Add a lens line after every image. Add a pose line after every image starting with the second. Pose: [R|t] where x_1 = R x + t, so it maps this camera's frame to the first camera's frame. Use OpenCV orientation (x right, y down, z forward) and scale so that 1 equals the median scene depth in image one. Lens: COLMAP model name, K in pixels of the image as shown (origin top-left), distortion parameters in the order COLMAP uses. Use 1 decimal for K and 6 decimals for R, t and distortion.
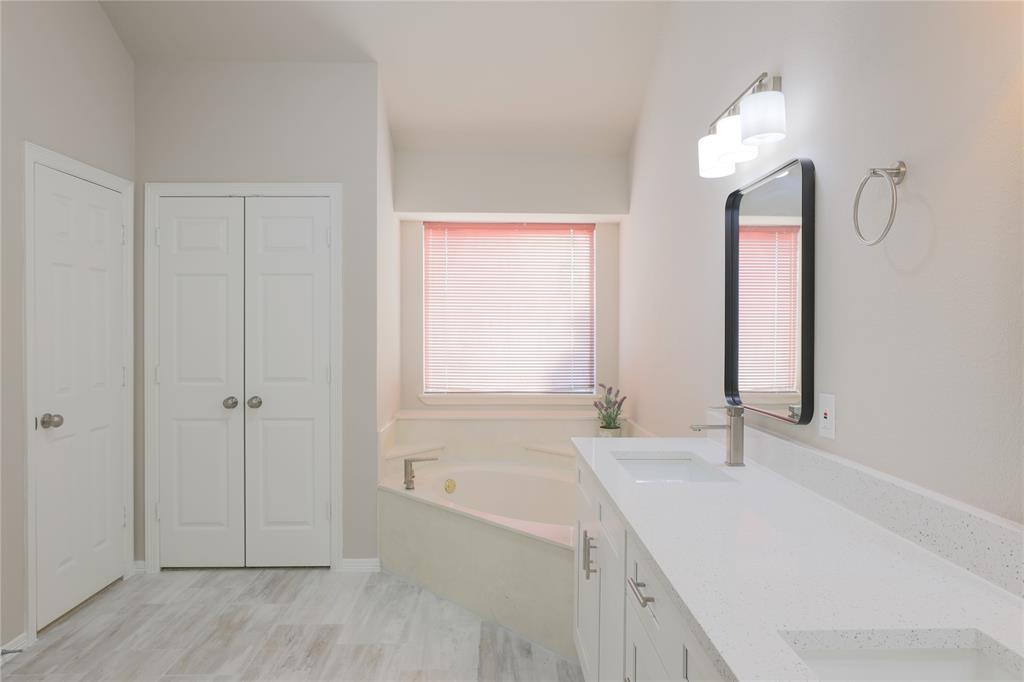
lens RADIAL K [[608.8, 0, 512.0], [0, 608.8, 341.0], [0, 0, 1]] dist [-0.000178, -0.000016]
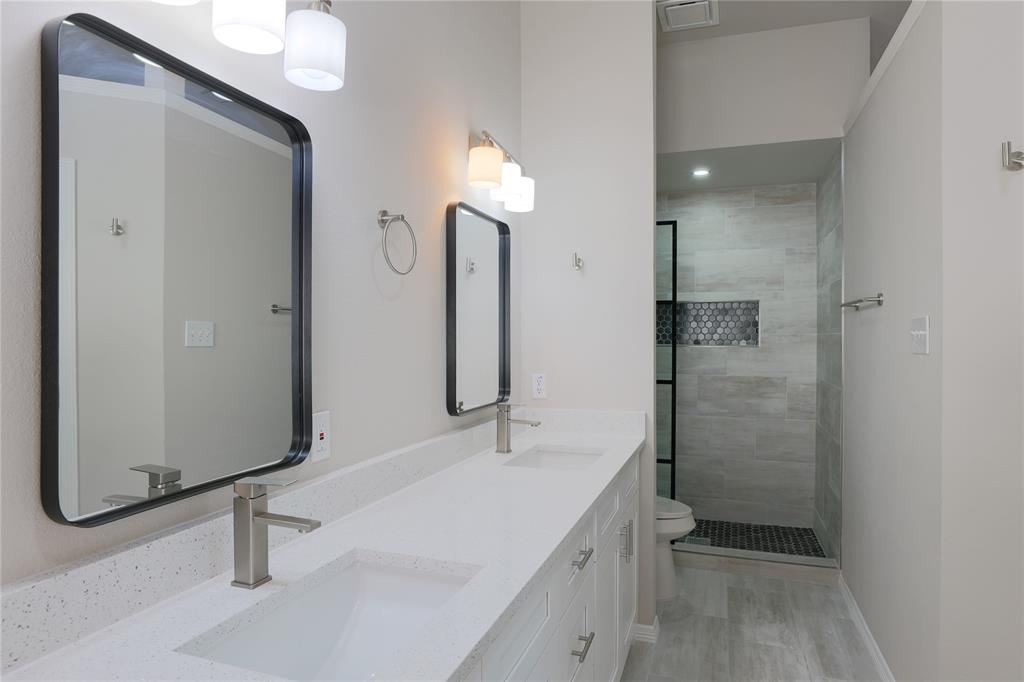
lens RADIAL K [[608.8, 0, 512.0], [0, 608.8, 341.0], [0, 0, 1]] dist [-0.000178, -0.000016]
pose [[-0.937420, -0.008940, 0.348085, -0.068416], [-0.003480, 0.999861, 0.016306, -0.036399], [-0.348182, 0.014074, -0.937321, 1.792165]]
